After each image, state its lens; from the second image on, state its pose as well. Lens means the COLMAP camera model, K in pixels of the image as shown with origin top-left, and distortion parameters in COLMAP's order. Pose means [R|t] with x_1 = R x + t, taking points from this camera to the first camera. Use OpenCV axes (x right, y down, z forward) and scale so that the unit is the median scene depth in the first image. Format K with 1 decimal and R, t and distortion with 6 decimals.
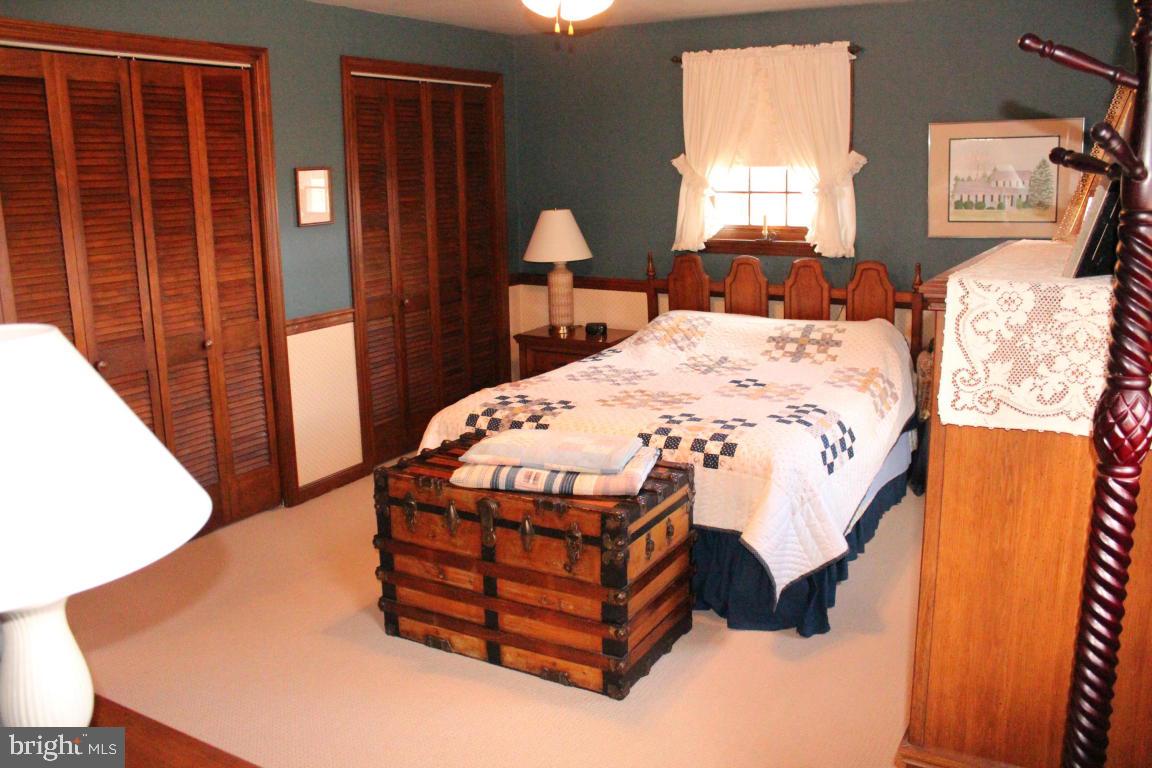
lens RADIAL K [[964.8, 0, 584.1], [0, 964.8, 375.4], [0, 0, 1]] dist [-0.150095, 0.140245]
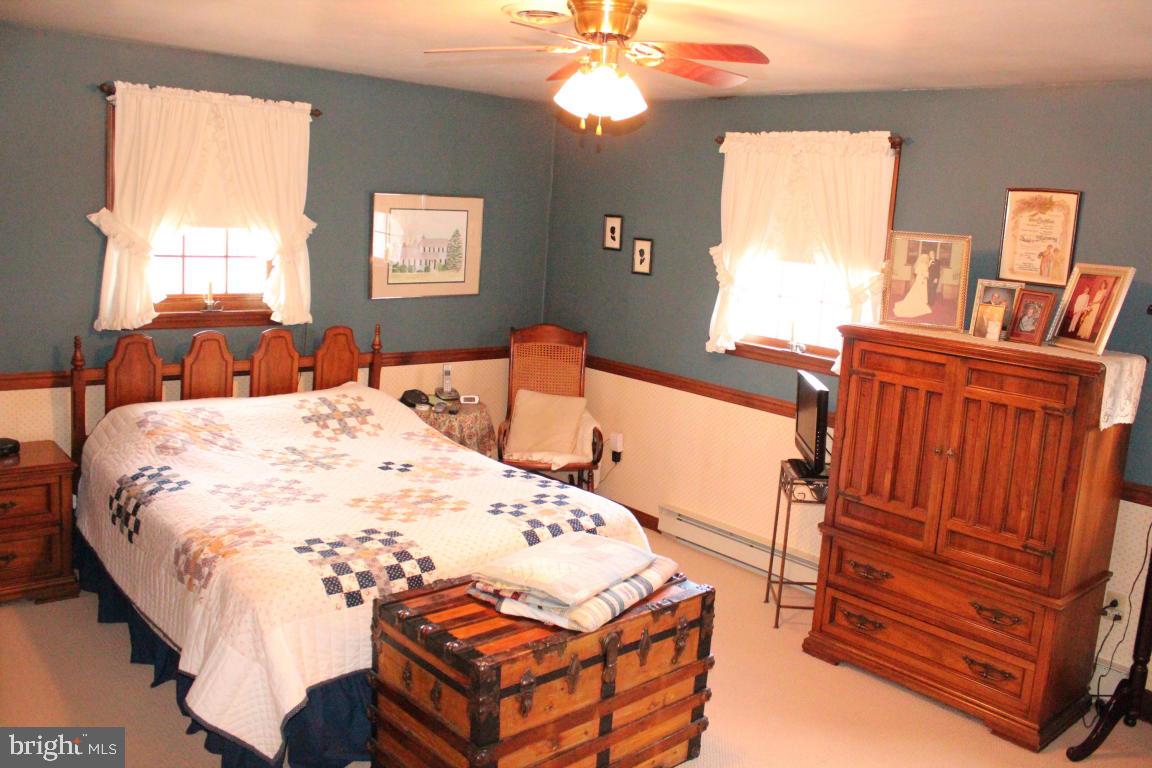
lens RADIAL K [[964.8, 0, 583.9], [0, 964.8, 387.4], [0, 0, 1]] dist [-0.150095, 0.140245]
pose [[0.302289, -0.135761, 0.943499, -0.571831], [0.131347, 0.986296, 0.099837, -0.120512], [-0.944124, 0.093746, 0.315978, 0.432339]]
